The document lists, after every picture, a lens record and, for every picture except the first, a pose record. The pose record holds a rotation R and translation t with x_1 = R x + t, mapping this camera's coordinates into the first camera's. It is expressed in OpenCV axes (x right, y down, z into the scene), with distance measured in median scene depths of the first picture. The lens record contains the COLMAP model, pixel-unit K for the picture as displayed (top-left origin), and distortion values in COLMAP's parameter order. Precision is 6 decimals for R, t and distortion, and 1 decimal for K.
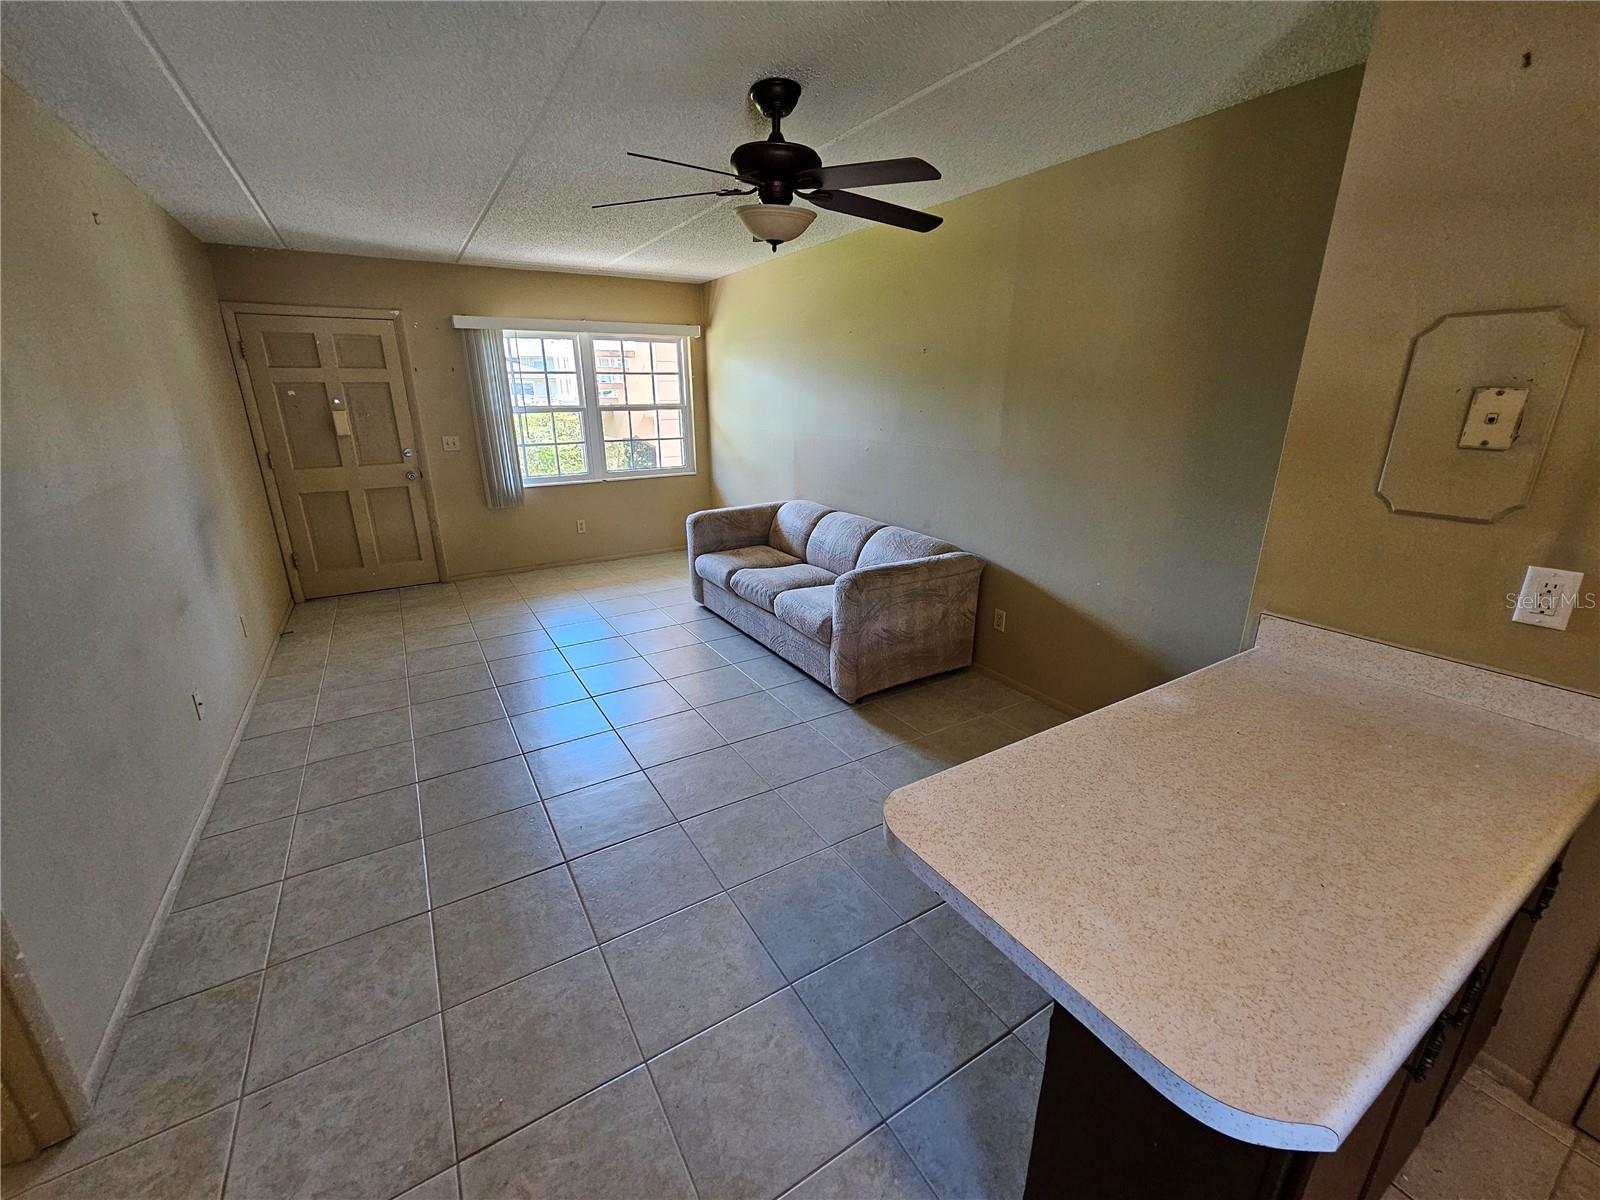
lens RADIAL K [[651.7, 0, 799.2], [0, 651.7, 599.3], [0, 0, 1]] dist [0.000467, 0.000787]
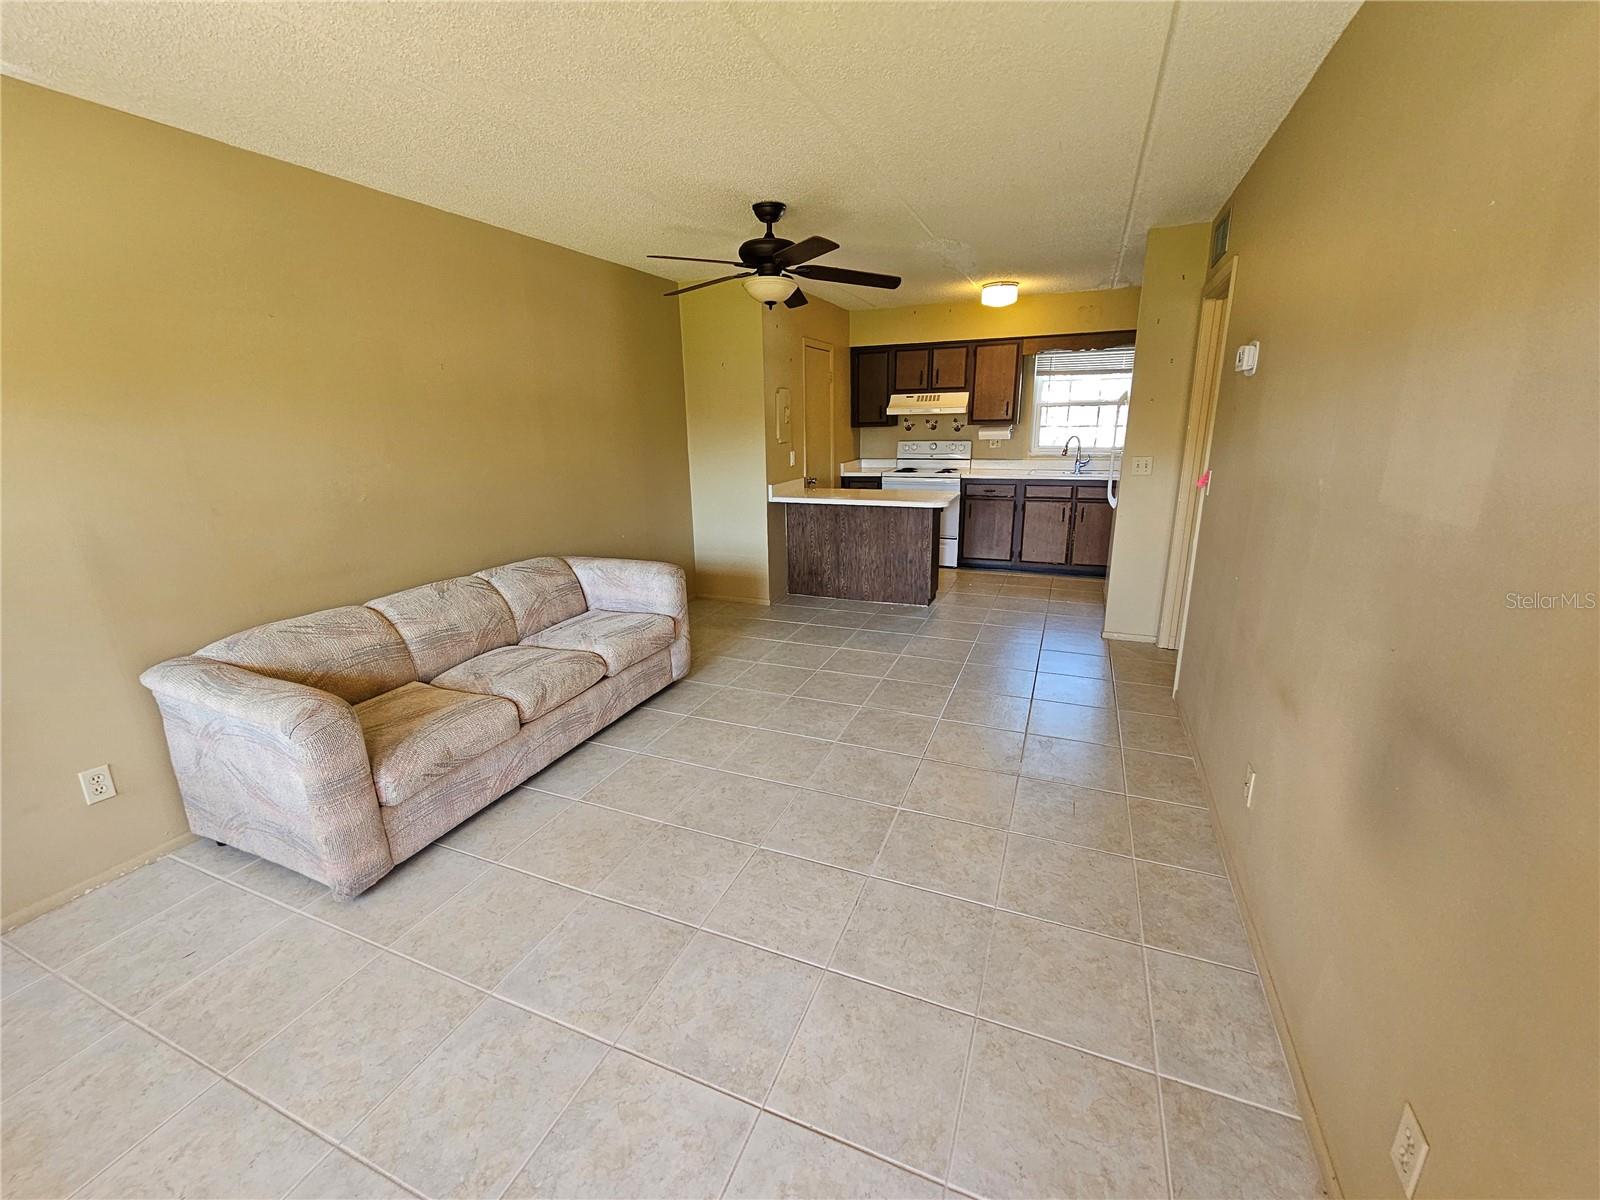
lens RADIAL K [[651.7, 0, 799.2], [0, 651.7, 599.3], [0, 0, 1]] dist [0.000467, 0.000787]
pose [[-0.584122, -0.206117, 0.785059, -0.687100], [0.271578, 0.861840, 0.428343, -0.296834], [-0.764884, 0.463409, -0.447443, 0.968805]]
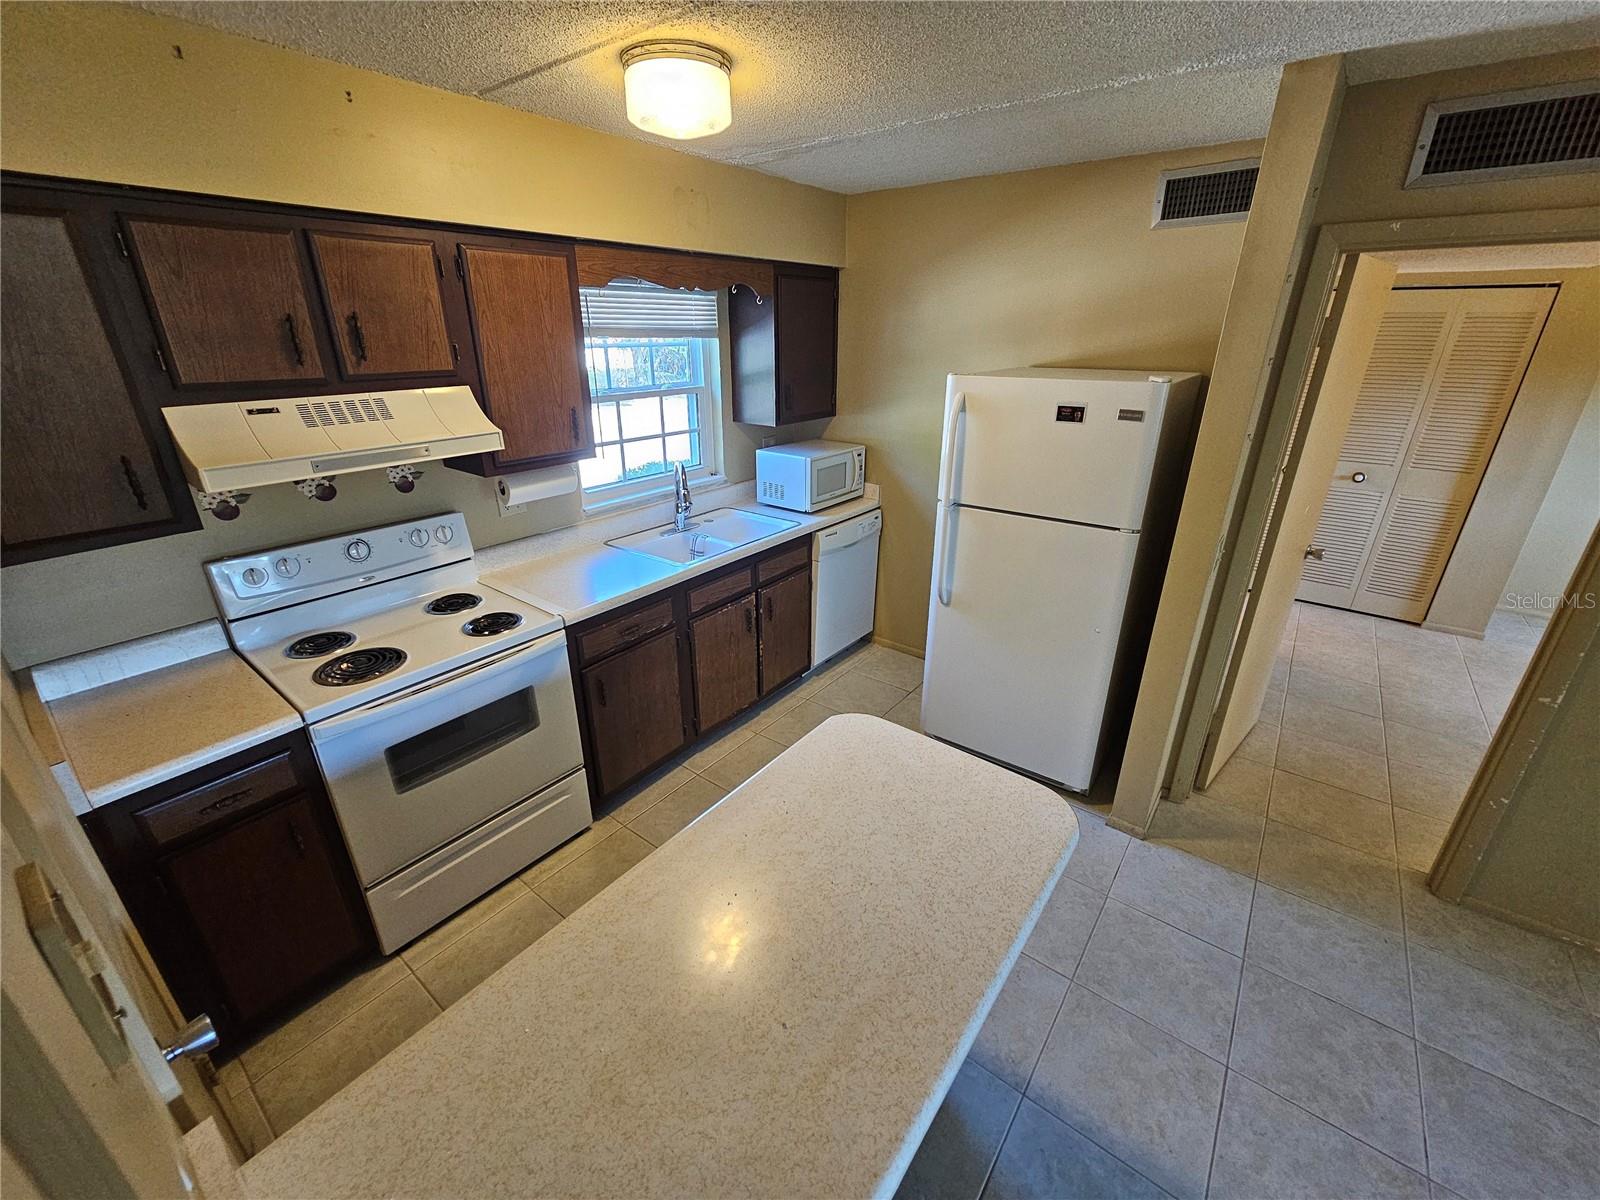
lens RADIAL K [[654.1, 0, 800.0], [0, 654.1, 600.0], [0, 0, 1]] dist [-0.000283, 0.000436]
pose [[-0.936054, 0.140157, -0.322736, 0.249796], [-0.105588, 0.763072, 0.637630, -0.192771], [0.335639, 0.630933, -0.699478, 0.369130]]
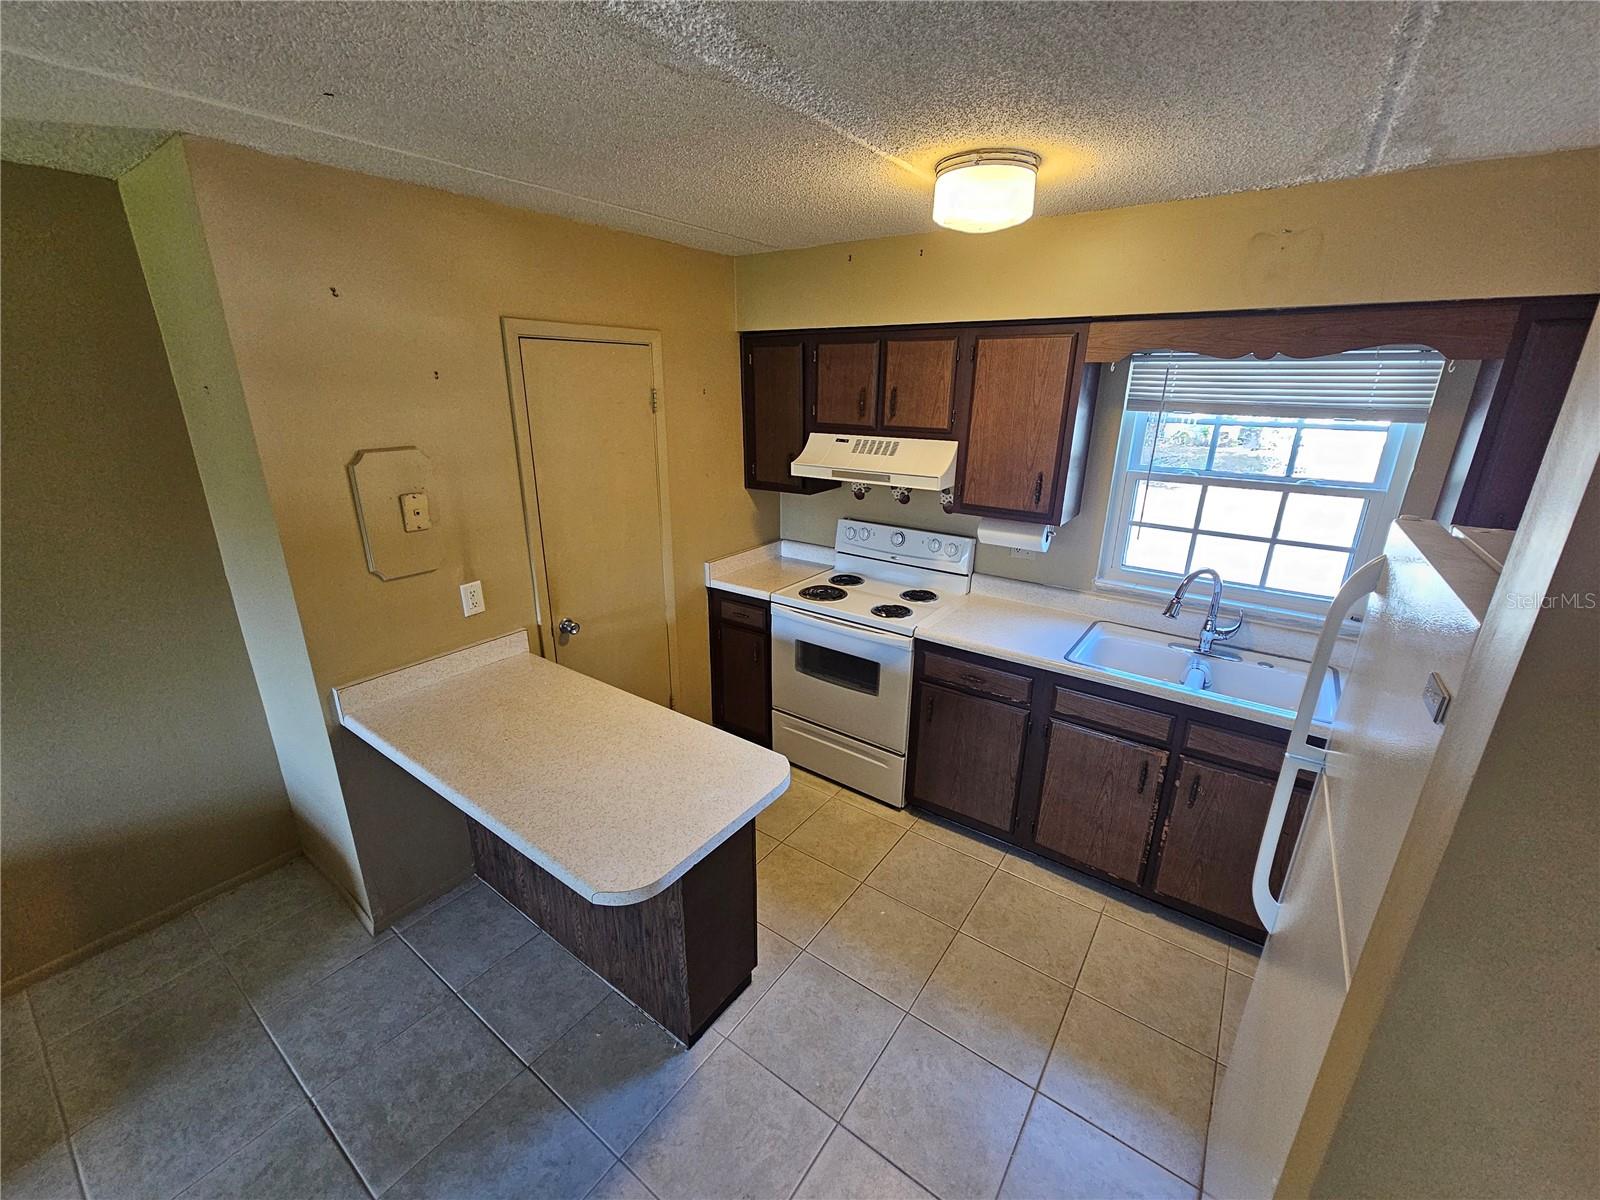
lens RADIAL K [[651.7, 0, 799.2], [0, 651.7, 599.3], [0, 0, 1]] dist [0.000467, 0.000787]
pose [[-0.383397, -0.294661, 0.875318, -0.233705], [0.278926, 0.866547, 0.413880, -0.148932], [-0.880458, 0.402829, -0.250043, 0.198289]]
